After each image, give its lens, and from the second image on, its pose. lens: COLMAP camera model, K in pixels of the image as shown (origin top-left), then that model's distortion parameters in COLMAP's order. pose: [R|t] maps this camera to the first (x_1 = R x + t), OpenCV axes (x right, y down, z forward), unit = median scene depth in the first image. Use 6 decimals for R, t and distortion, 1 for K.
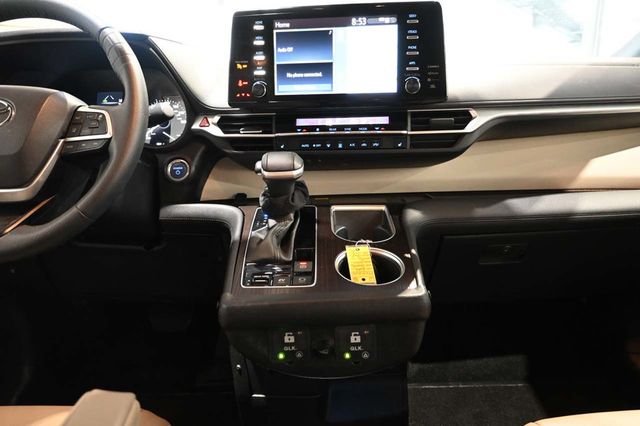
lens RADIAL K [[437.8, 0, 318.2], [0, 437.8, 211.7], [0, 0, 1]] dist [-0.001887, 0.001234]
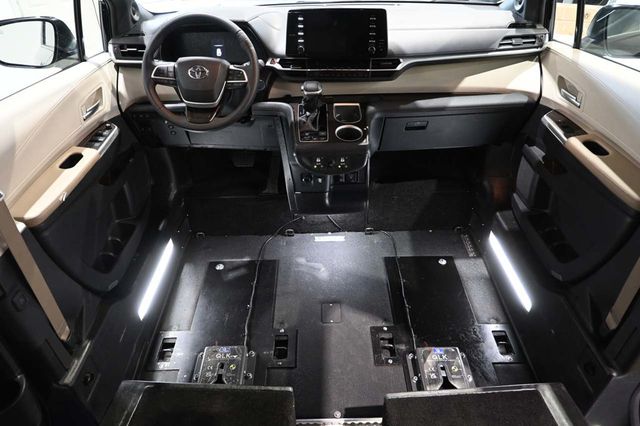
lens RADIAL K [[437.8, 0, 318.2], [0, 437.8, 211.7], [0, 0, 1]] dist [-0.001887, 0.001234]
pose [[0.999970, 0.000051, 0.007759, -0.067435], [-0.002531, 0.947436, 0.319936, -0.214285], [-0.007335, -0.319946, 0.947407, -1.293692]]
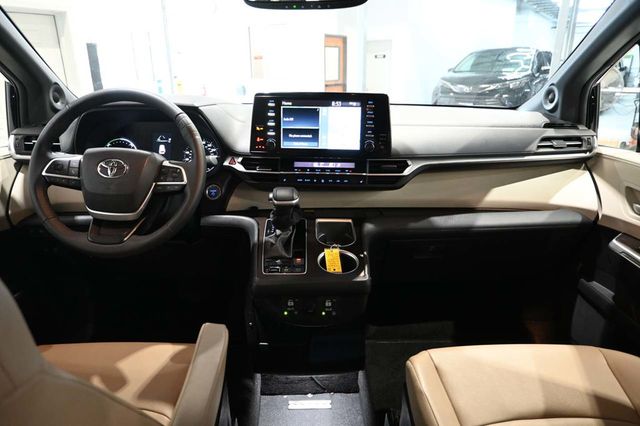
lens RADIAL K [[437.8, 0, 318.2], [0, 437.8, 211.7], [0, 0, 1]] dist [-0.001887, 0.001234]
pose [[0.999050, 0.020326, 0.038552, -0.023462], [-0.022410, 0.998266, 0.054433, -0.132566], [-0.037379, -0.055245, 0.997773, -0.558798]]
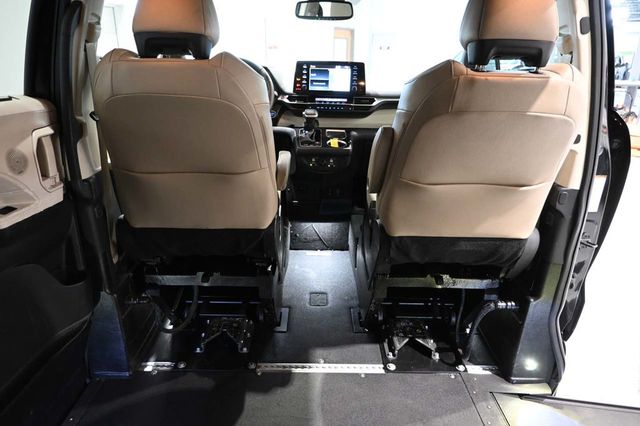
lens RADIAL K [[437.8, 0, 318.2], [0, 437.8, 211.7], [0, 0, 1]] dist [-0.001887, 0.001234]
pose [[0.998694, 0.043769, 0.026338, -0.080633], [-0.045568, 0.996355, 0.072109, 0.349583], [-0.023086, -0.073215, 0.997049, -2.073073]]
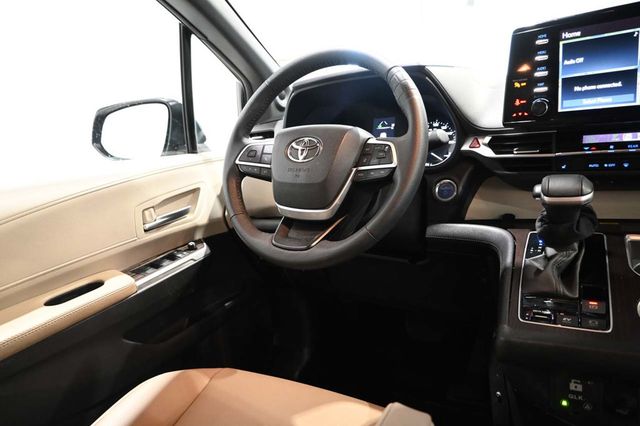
lens RADIAL K [[437.8, 0, 318.2], [0, 437.8, 211.7], [0, 0, 1]] dist [-0.001887, 0.001234]
pose [[0.860026, 0.034977, -0.509050, -0.058125], [-0.039424, 0.999220, 0.002051, -0.039716], [0.508725, 0.018305, 0.860735, -0.044183]]
